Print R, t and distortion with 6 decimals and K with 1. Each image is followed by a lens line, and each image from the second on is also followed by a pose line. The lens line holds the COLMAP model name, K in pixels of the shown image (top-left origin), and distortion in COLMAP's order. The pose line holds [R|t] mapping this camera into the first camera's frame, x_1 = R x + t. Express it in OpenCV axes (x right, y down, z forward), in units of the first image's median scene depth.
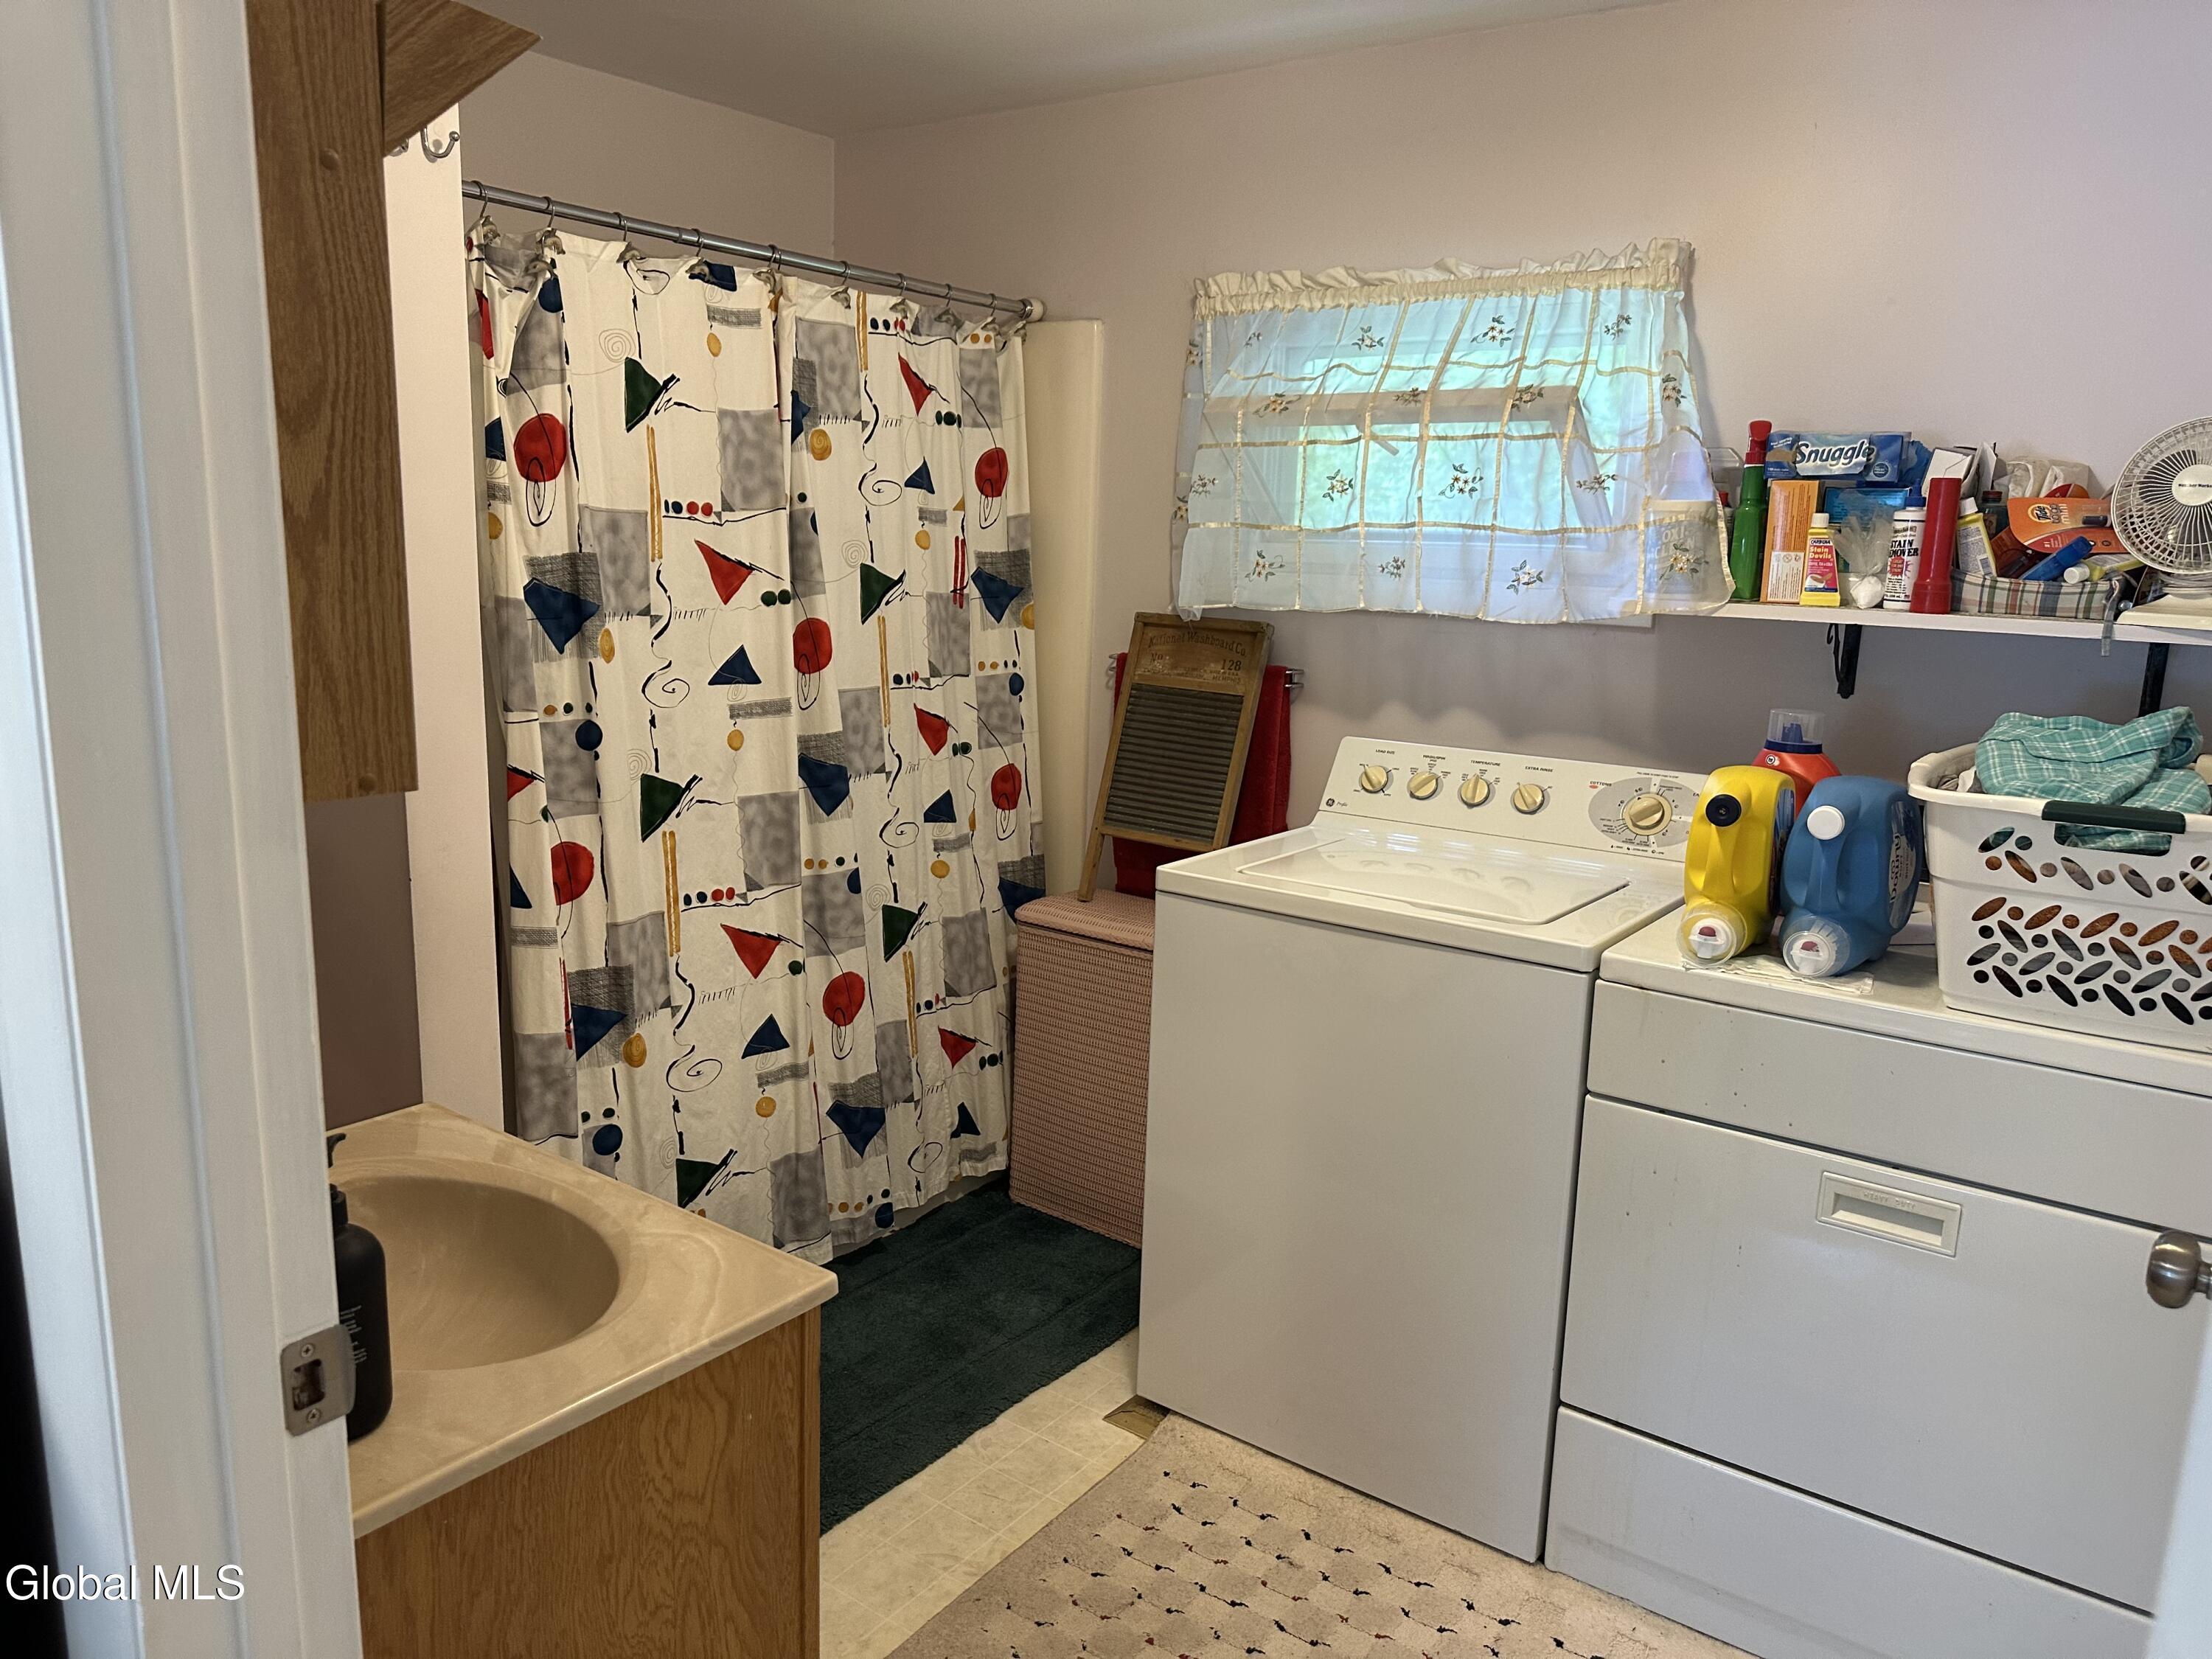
lens RADIAL K [[1526.8, 0, 1106.0], [0, 1526.8, 829.5], [0, 0, 1]] dist [0.036934, -0.000891]
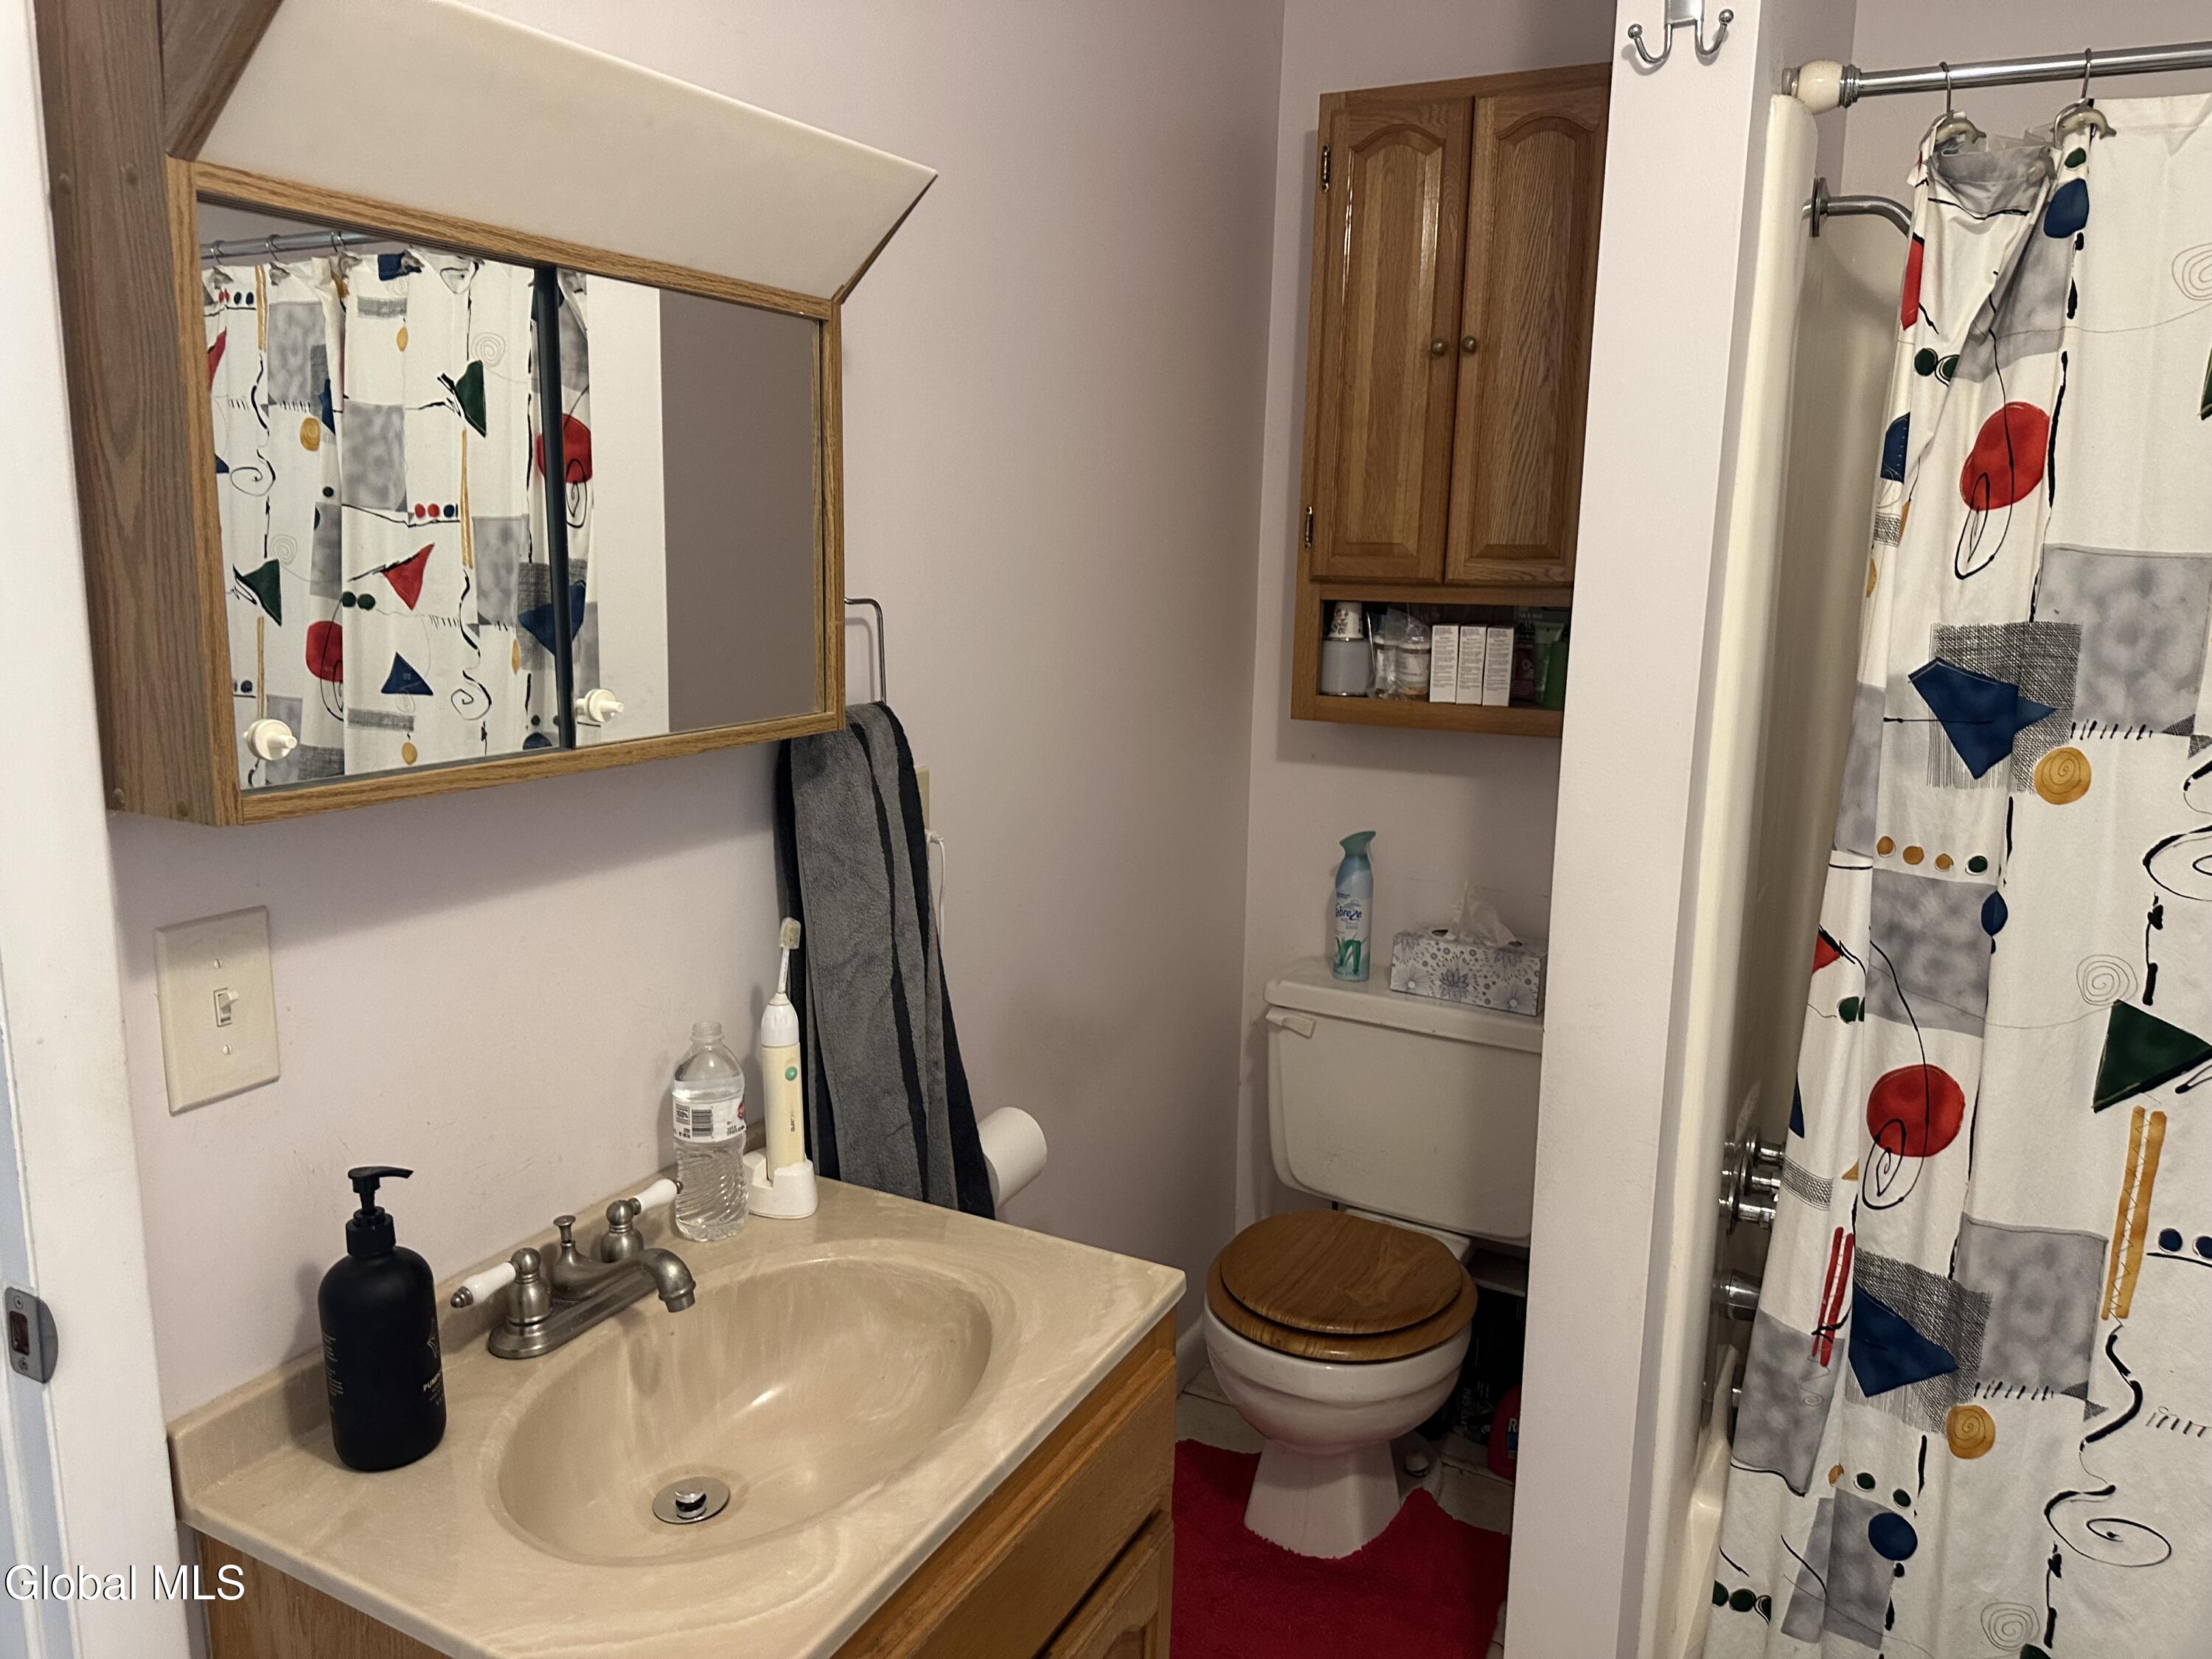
lens RADIAL K [[1573.7, 0, 1106.0], [0, 1573.7, 829.5], [0, 0, 1]] dist [0.002903, 0.000174]
pose [[0.154874, 0.153827, -0.975885, 0.230709], [-0.203346, 0.971616, 0.120883, -0.101053], [0.966780, 0.179720, 0.181759, 0.545477]]
